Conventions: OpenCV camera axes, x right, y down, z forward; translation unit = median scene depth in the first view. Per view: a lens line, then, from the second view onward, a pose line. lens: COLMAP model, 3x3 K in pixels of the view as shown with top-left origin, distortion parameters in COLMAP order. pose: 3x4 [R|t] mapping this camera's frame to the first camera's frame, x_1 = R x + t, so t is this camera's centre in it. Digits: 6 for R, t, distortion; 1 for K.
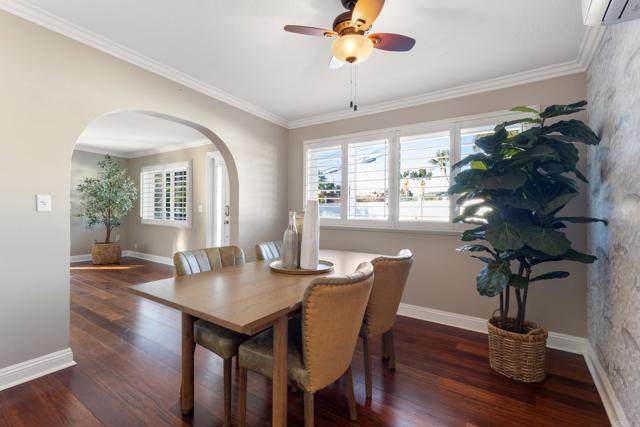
lens RADIAL K [[297.1, 0, 323.4], [0, 297.1, 210.7], [0, 0, 1]] dist [0.009370, 0.001009]
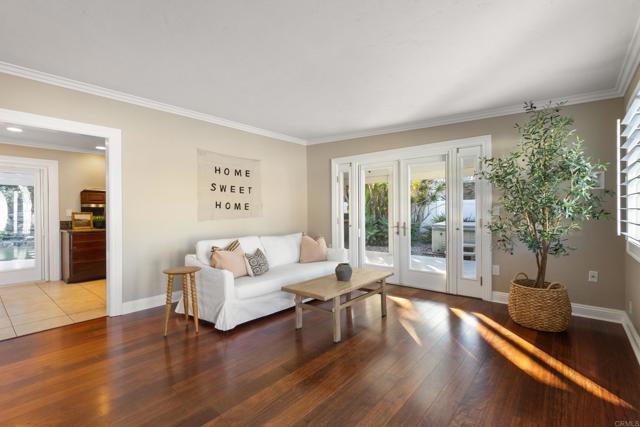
lens RADIAL K [[297.1, 0, 317.9], [0, 297.1, 213.3], [0, 0, 1]] dist [0.009370, 0.001009]
pose [[-0.108912, 0.002288, -0.994049, -0.196626], [0.014367, 0.999897, 0.000728, -0.013773], [0.993948, -0.014202, -0.108933, 0.694965]]
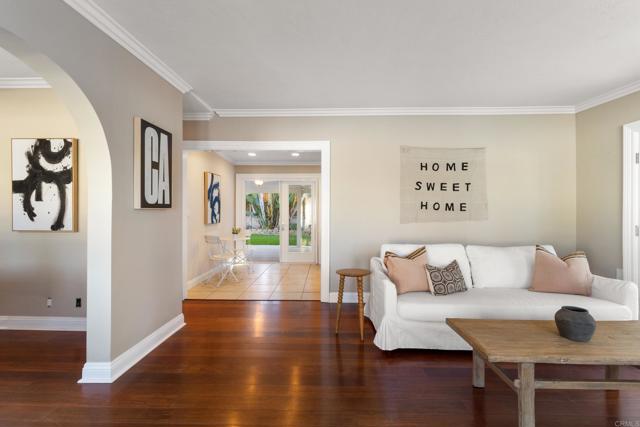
lens RADIAL K [[297.1, 0, 317.7], [0, 297.1, 212.1], [0, 0, 1]] dist [0.009370, 0.001009]
pose [[-0.841096, -0.008825, -0.540814, -0.346194], [-0.001533, 0.999902, -0.013932, -0.013534], [0.540883, -0.010889, -0.841027, 0.790977]]
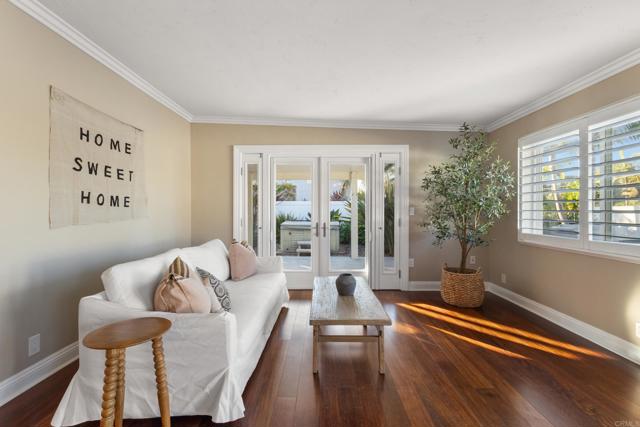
lens RADIAL K [[297.1, 0, 317.8], [0, 297.1, 211.0], [0, 0, 1]] dist [0.009370, 0.001009]
pose [[0.551064, -0.003379, -0.834456, -0.377933], [0.007925, 0.999968, 0.001184, -0.016750], [0.834425, -0.007266, 0.551073, 0.417817]]
